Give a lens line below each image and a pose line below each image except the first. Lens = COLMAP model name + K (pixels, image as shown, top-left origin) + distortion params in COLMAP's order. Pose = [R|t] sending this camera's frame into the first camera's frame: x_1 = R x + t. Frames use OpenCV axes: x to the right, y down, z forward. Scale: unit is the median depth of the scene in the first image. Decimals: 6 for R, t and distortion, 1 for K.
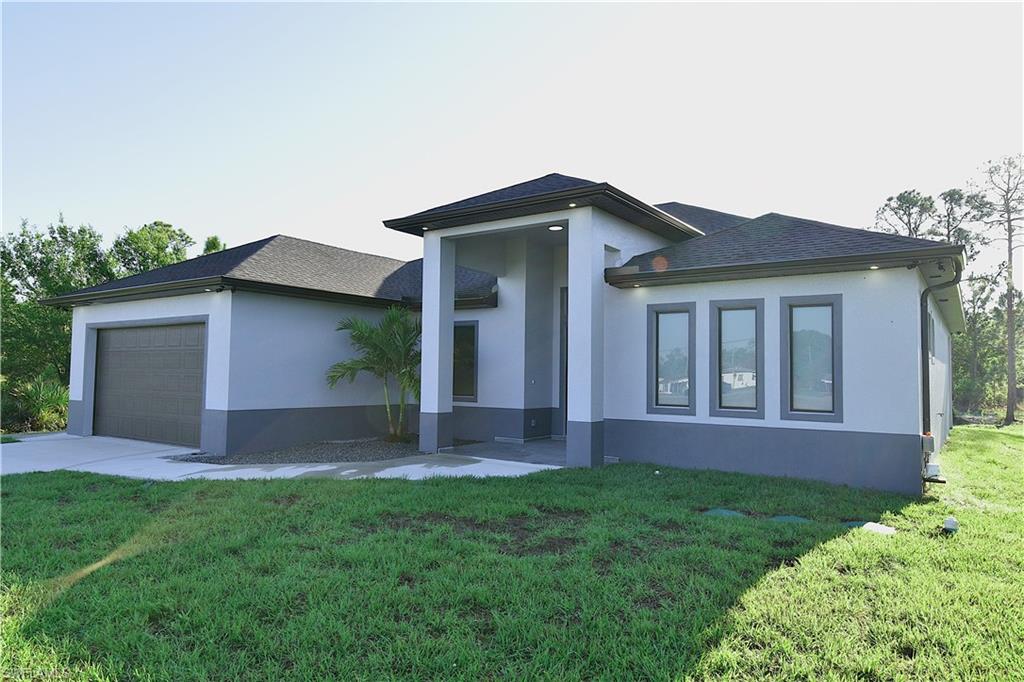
lens RADIAL K [[669.4, 0, 512.0], [0, 669.4, 341.0], [0, 0, 1]] dist [0.002518, -0.001307]
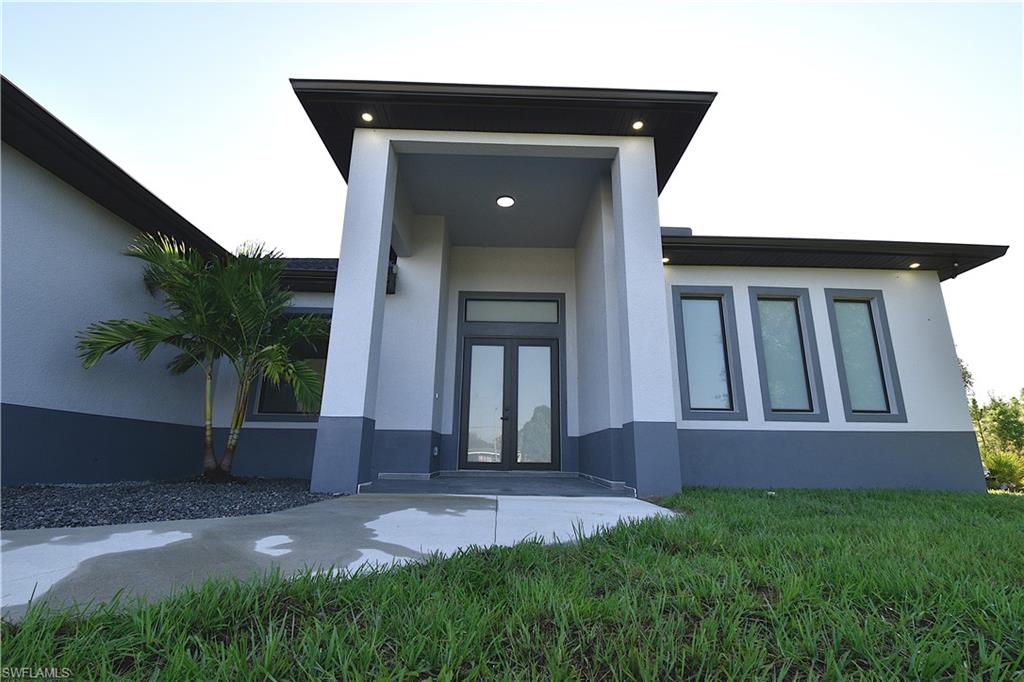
lens RADIAL K [[451.4, 0, 512.0], [0, 451.4, 341.0], [0, 0, 1]] dist [0.002540, -0.013998]
pose [[0.799398, 0.148739, 0.582100, -0.202856], [-0.031247, 0.977852, -0.206951, 0.101682], [-0.599989, 0.147248, 0.786340, 0.534584]]
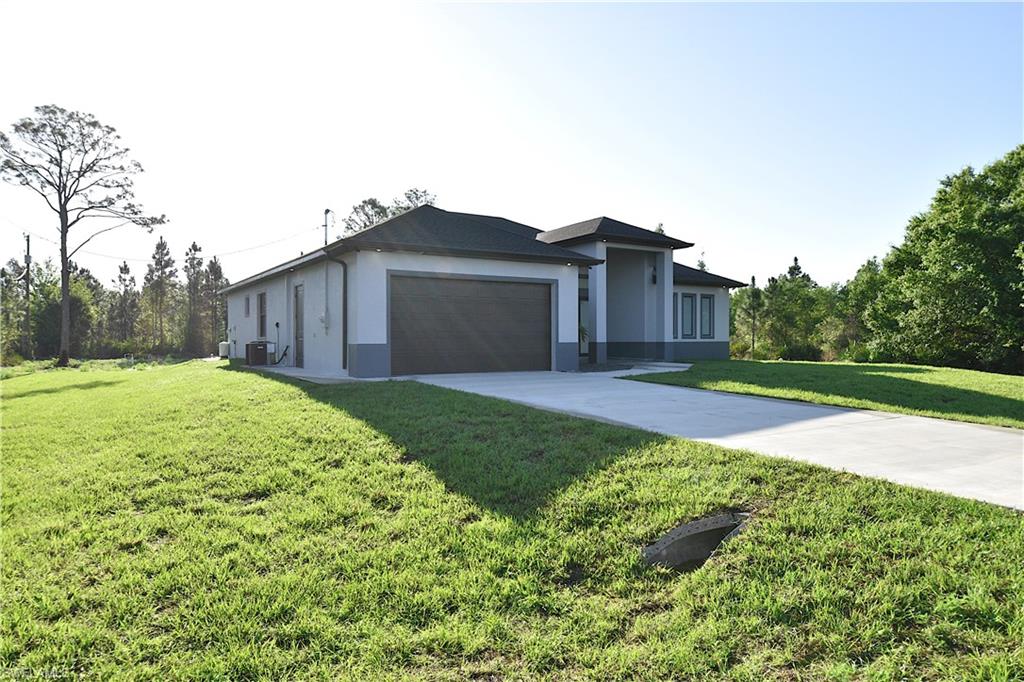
lens RADIAL K [[669.4, 0, 512.0], [0, 669.4, 341.0], [0, 0, 1]] dist [0.002518, -0.001307]
pose [[0.394121, -0.014296, 0.918947, -1.639485], [-0.047428, 0.998230, 0.035871, 0.043741], [-0.917834, -0.057722, 0.392746, 0.429829]]
